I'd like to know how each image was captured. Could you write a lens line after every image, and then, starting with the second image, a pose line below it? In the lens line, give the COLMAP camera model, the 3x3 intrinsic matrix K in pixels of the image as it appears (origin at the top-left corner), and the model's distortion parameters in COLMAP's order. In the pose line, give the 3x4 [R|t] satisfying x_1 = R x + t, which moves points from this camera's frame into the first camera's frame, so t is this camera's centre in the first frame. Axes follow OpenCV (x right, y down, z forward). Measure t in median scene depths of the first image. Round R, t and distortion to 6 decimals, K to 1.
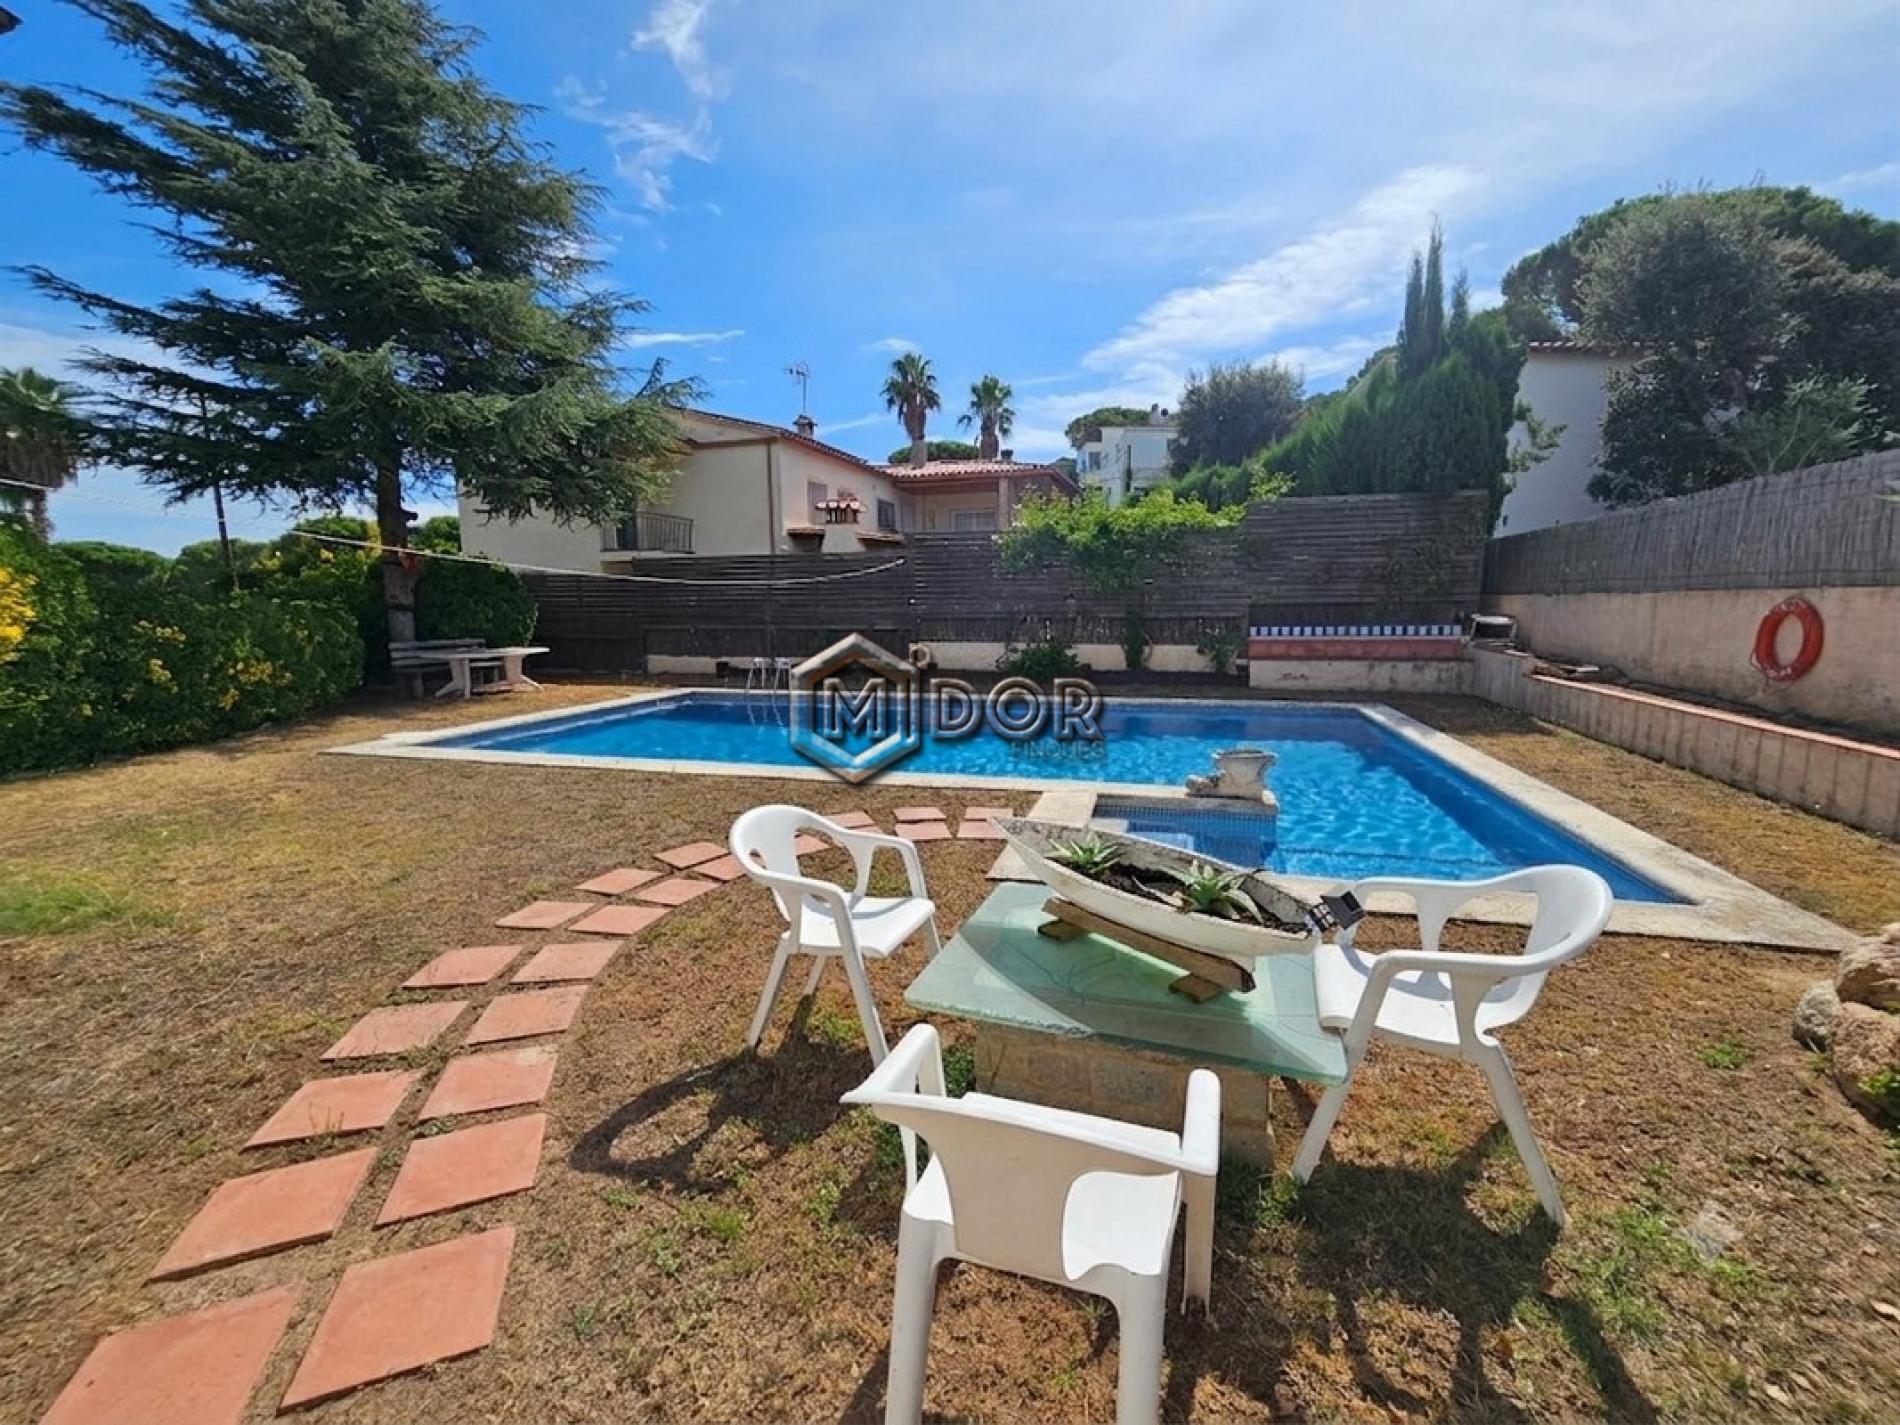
lens RADIAL K [[785.7, 0, 945.8], [0, 785.7, 716.4], [0, 0, 1]] dist [-0.012110, -0.000358]
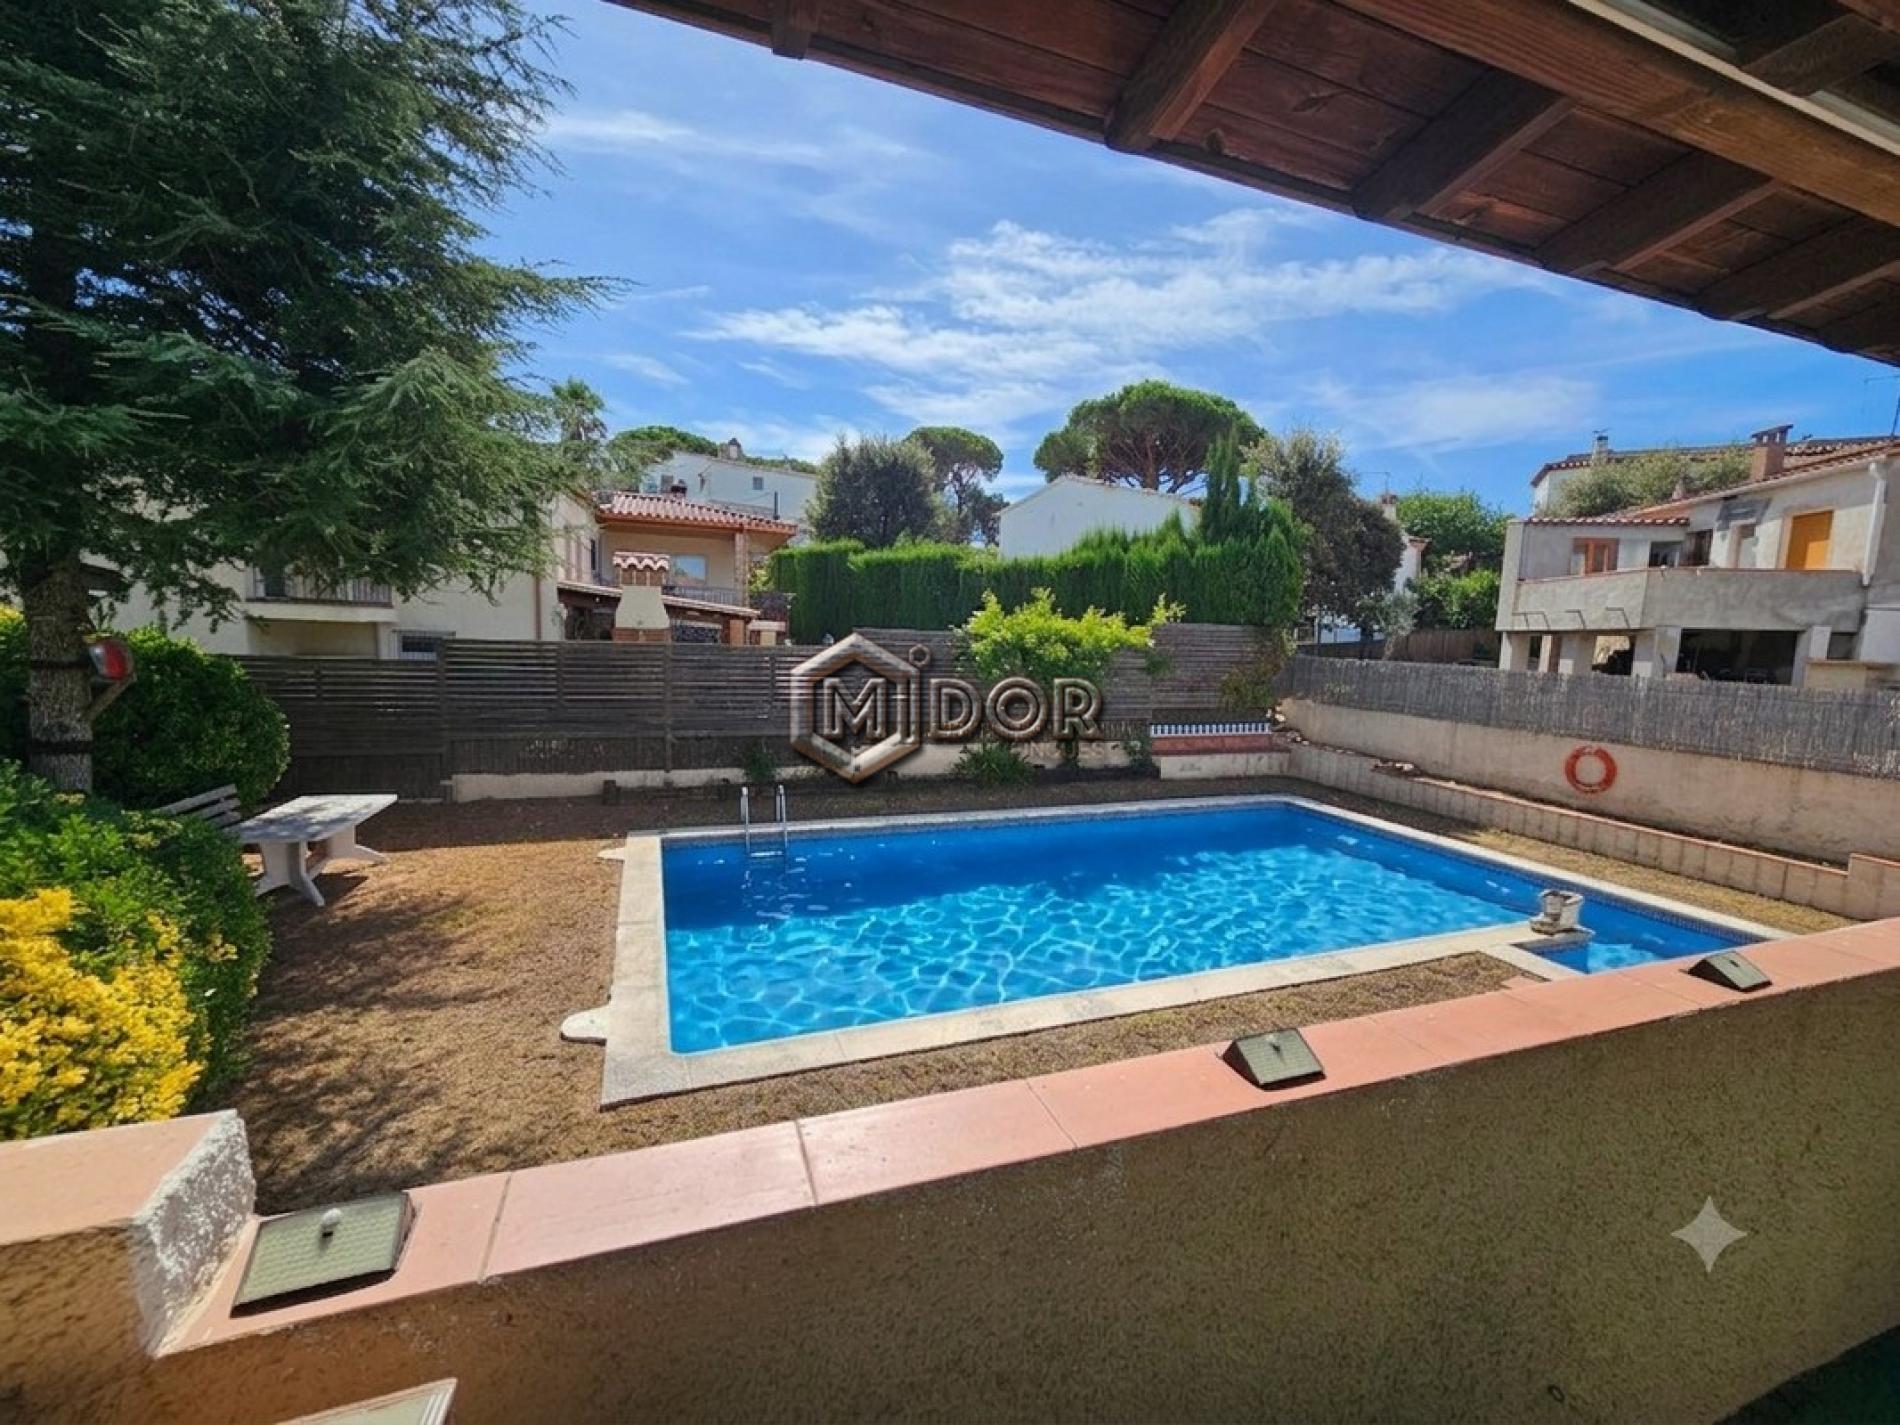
lens RADIAL K [[776.9, 0, 953.8], [0, 776.9, 732.5], [0, 0, 1]] dist [-0.003872, 0.000935]
pose [[0.788803, -0.047592, 0.612801, -0.590499], [0.044068, 0.998811, 0.020846, -0.145474], [-0.613064, 0.010562, 0.789963, 0.246476]]
